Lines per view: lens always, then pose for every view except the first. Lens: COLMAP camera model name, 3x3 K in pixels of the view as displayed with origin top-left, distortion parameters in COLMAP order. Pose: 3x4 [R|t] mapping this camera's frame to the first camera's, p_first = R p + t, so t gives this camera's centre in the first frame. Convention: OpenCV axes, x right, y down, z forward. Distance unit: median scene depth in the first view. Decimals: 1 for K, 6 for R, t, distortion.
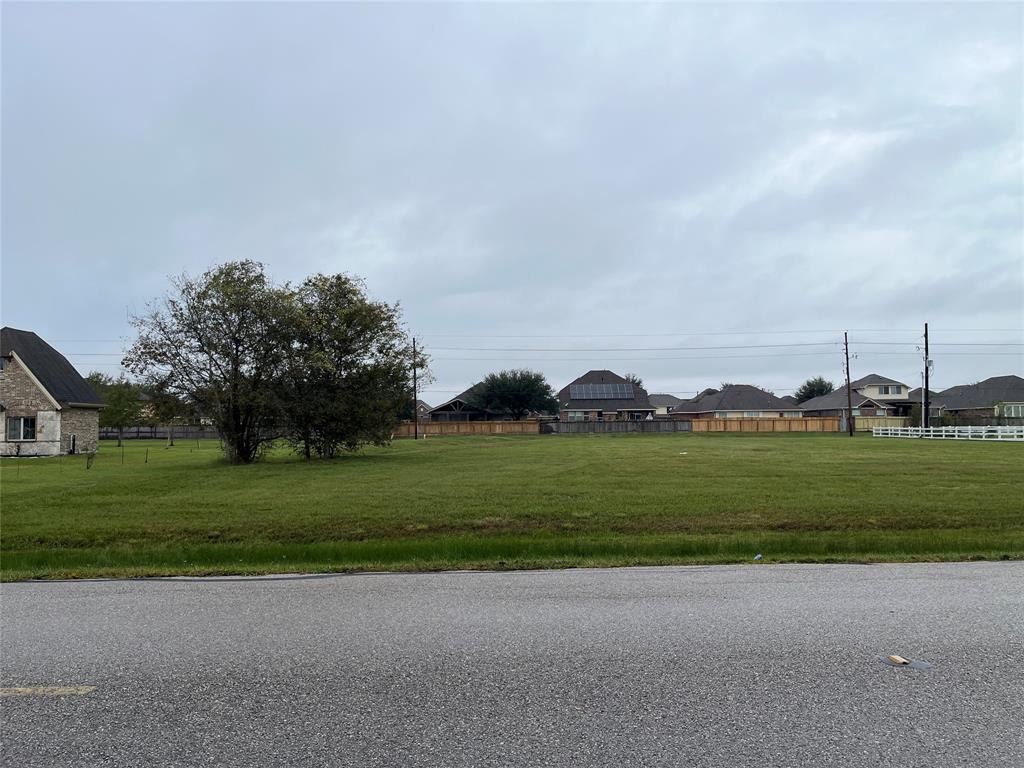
lens RADIAL K [[772.8, 0, 510.4], [0, 772.8, 384.5], [0, 0, 1]] dist [0.076001, -0.091845]
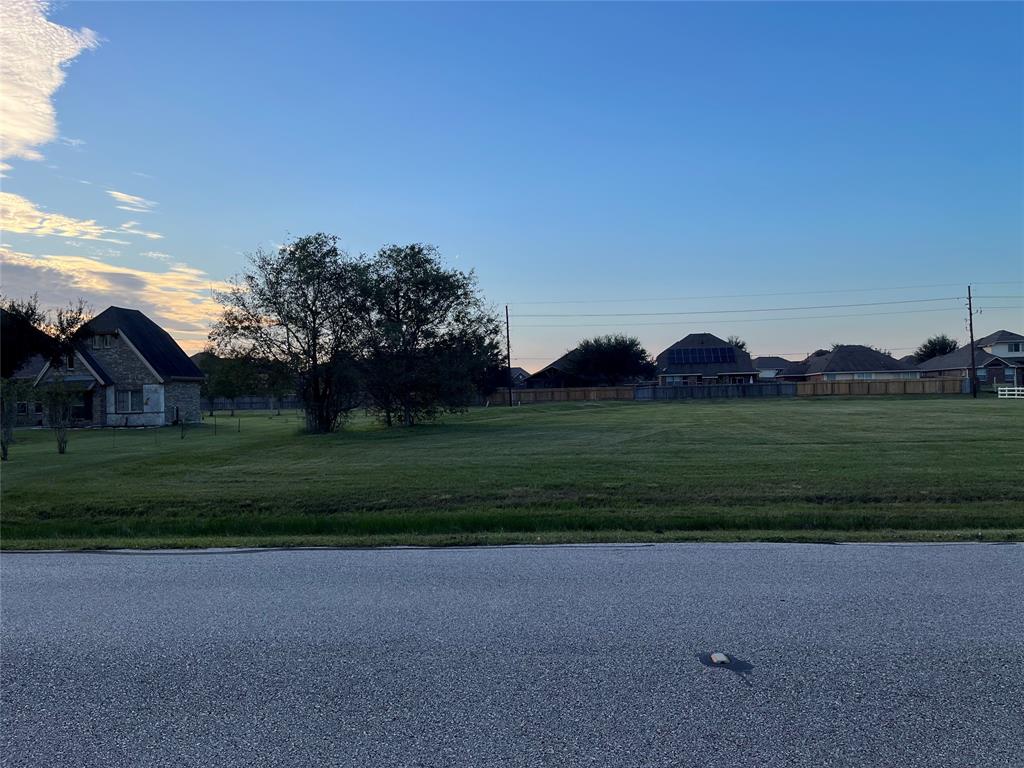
lens RADIAL K [[772.8, 0, 517.3], [0, 772.8, 390.3], [0, 0, 1]] dist [0.076001, -0.091845]
pose [[0.991573, -0.013753, -0.128818, 0.038637], [0.020317, 0.998553, 0.049786, -0.000585], [0.127947, -0.051984, 0.990418, 0.010098]]
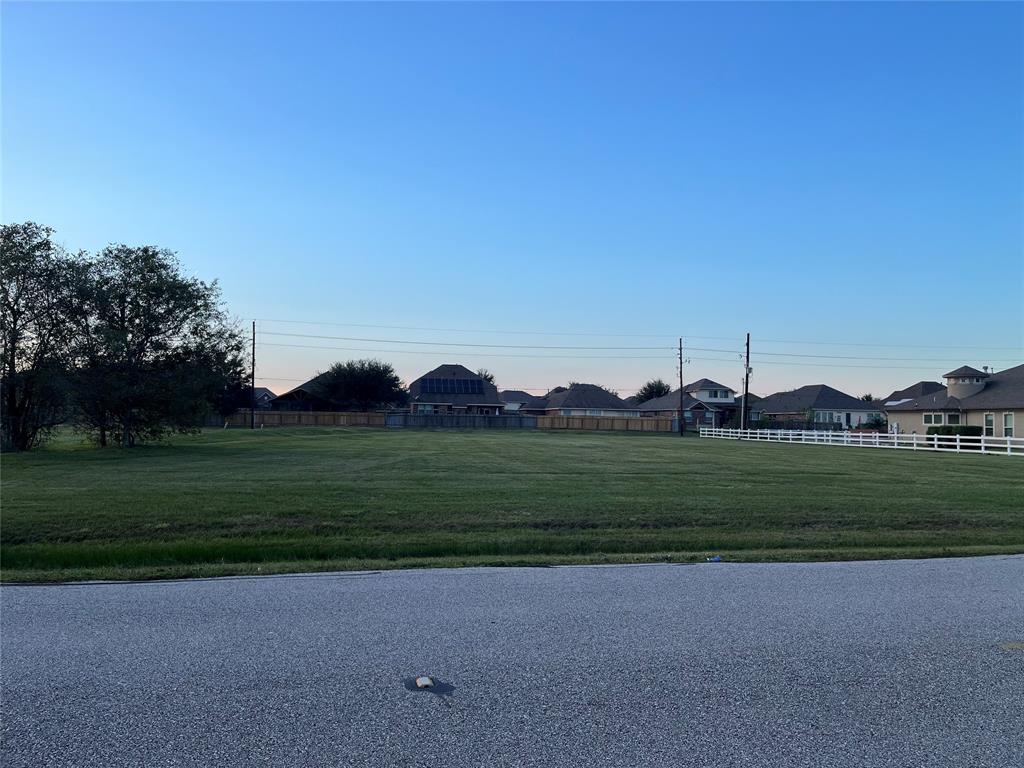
lens RADIAL K [[772.8, 0, 514.8], [0, 772.8, 384.8], [0, 0, 1]] dist [0.076001, -0.091845]
pose [[0.982578, 0.036904, 0.182147, 0.042216], [-0.038485, 0.999246, 0.005157, -0.000558], [-0.181820, -0.012077, 0.983258, 0.009021]]
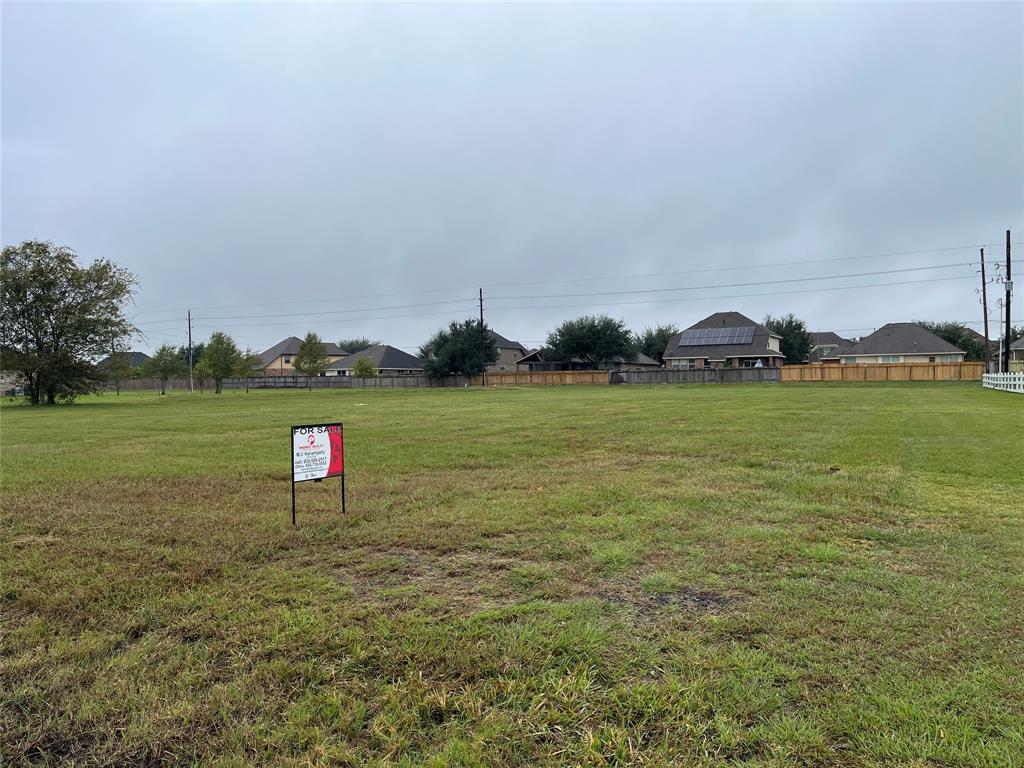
lens RADIAL K [[772.8, 0, 503.4], [0, 772.8, 391.1], [0, 0, 1]] dist [0.076001, -0.091845]
pose [[0.892268, 0.003620, -0.451492, 0.839344], [0.029292, 0.997397, 0.065888, 0.016011], [0.450555, -0.072015, 0.889839, 0.257420]]
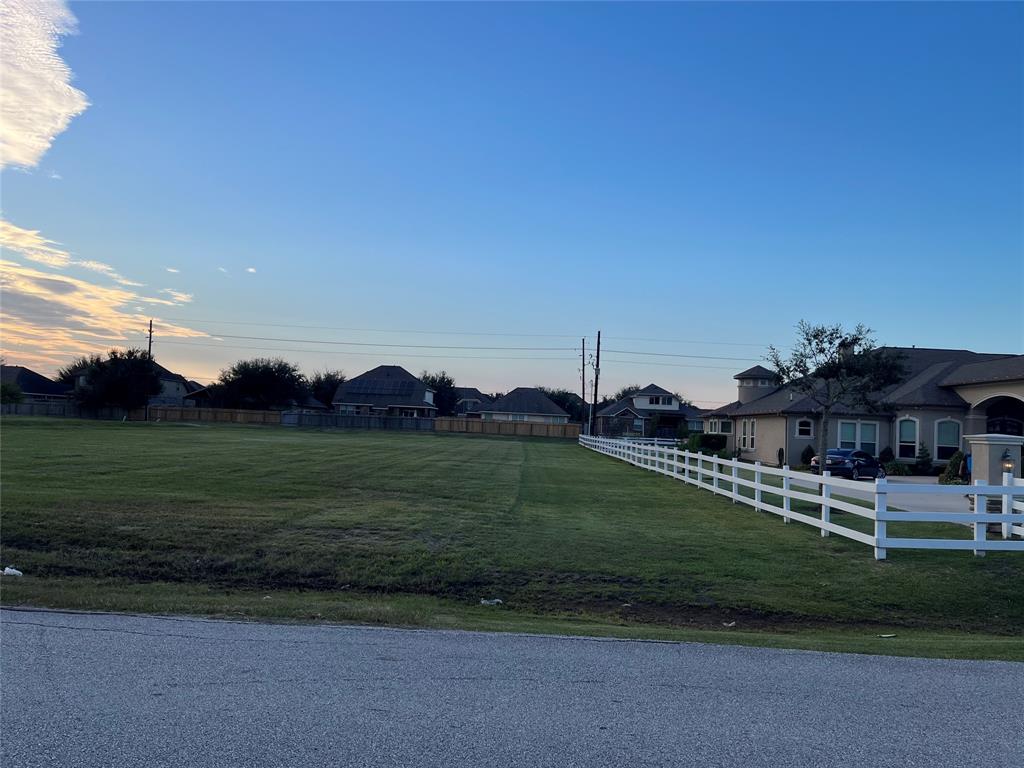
lens RADIAL K [[772.8, 0, 511.1], [0, 772.8, 391.7], [0, 0, 1]] dist [0.076001, -0.091845]
pose [[0.998289, 0.054750, -0.020551, 0.842978], [-0.054525, 0.998448, 0.011353, -0.012908], [0.021141, -0.010213, 0.999724, 0.045598]]
